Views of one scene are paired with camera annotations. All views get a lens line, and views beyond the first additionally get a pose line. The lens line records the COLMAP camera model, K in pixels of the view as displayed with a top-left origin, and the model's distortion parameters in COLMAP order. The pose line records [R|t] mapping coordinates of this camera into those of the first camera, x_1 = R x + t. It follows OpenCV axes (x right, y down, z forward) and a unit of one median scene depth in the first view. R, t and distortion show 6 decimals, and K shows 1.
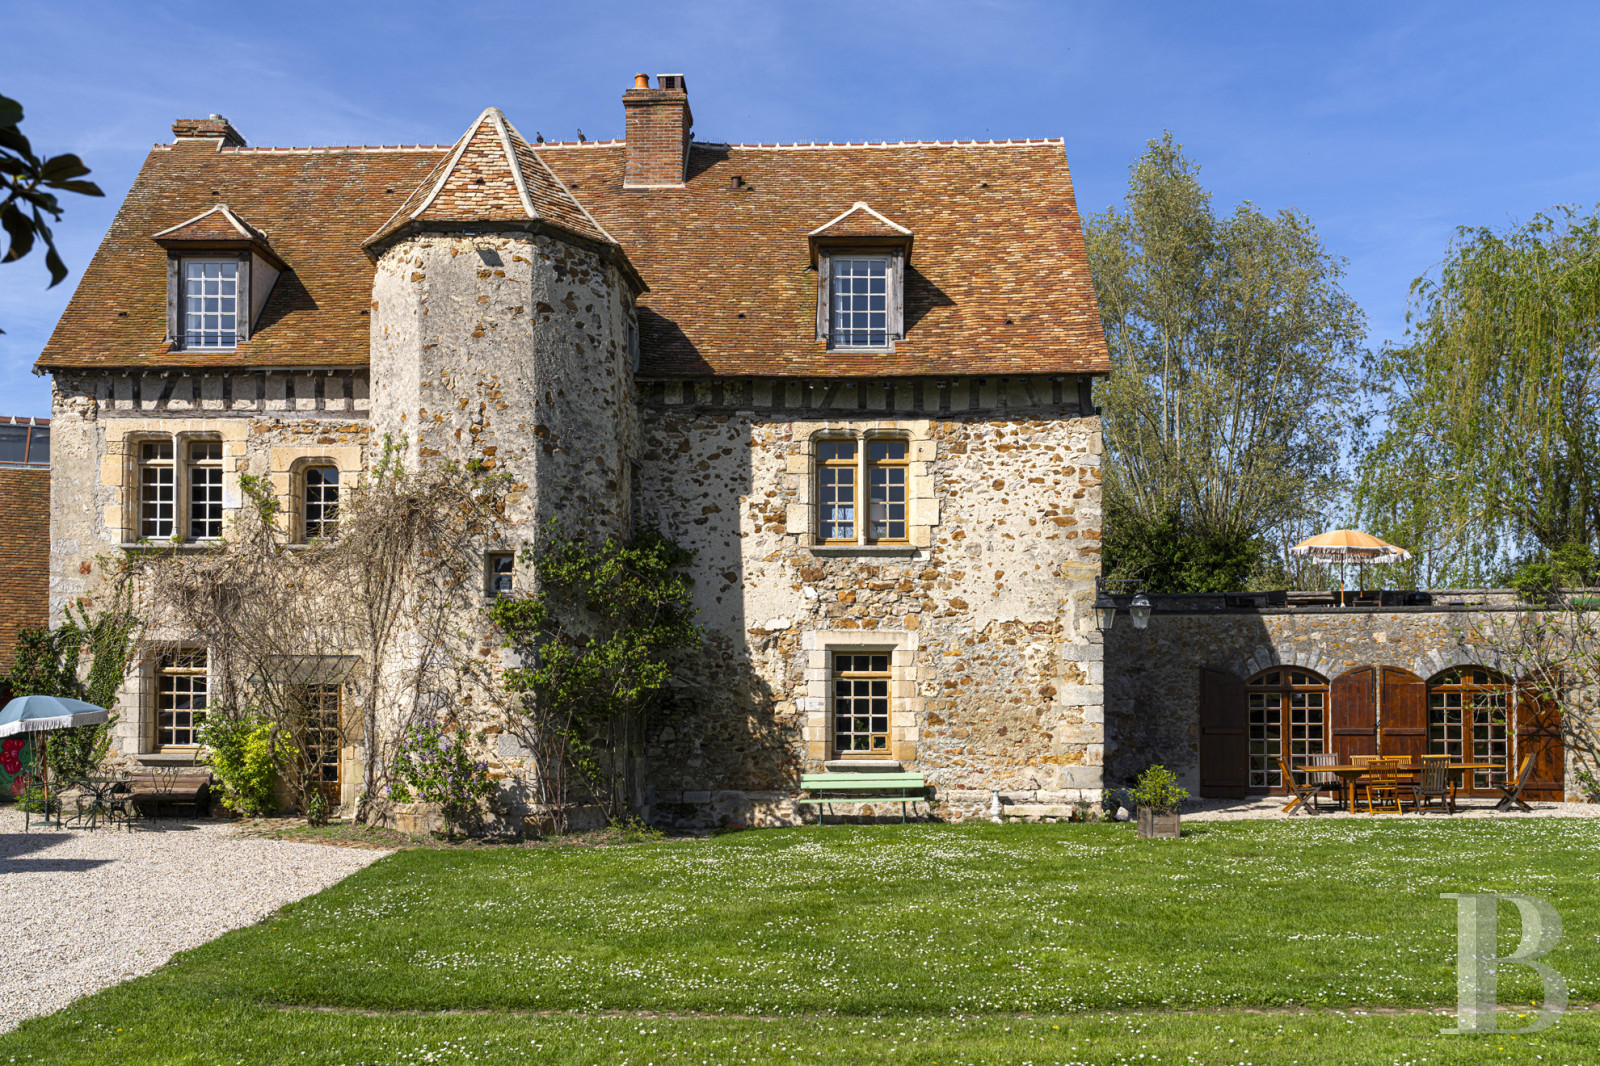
lens RADIAL K [[1567.9, 0, 792.4], [0, 1567.9, 661.9], [0, 0, 1]] dist [0.030362, 0.002210]
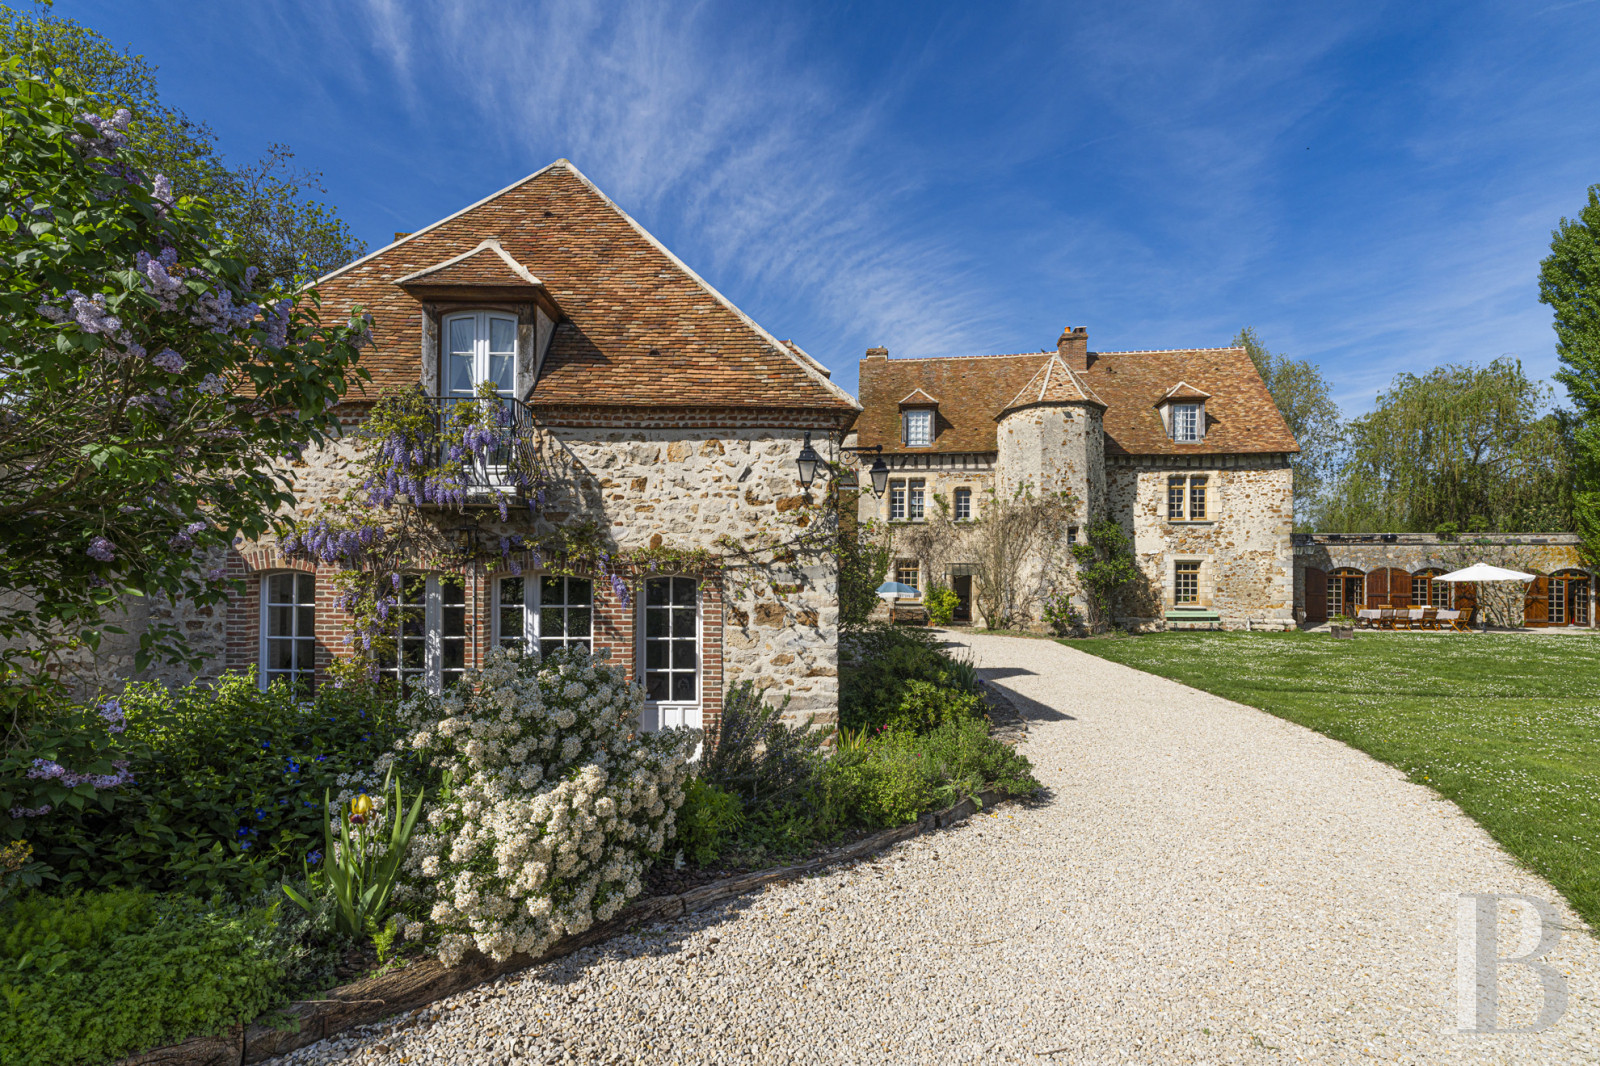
lens RADIAL K [[779.4, 0, 798.0], [0, 779.4, 560.3], [0, 0, 1]] dist [-0.000320, -0.000298]
pose [[0.993554, 0.002217, -0.113339, -0.436420], [-0.000489, 0.999883, 0.015264, -0.029323], [0.113360, -0.015111, 0.993439, -0.310922]]
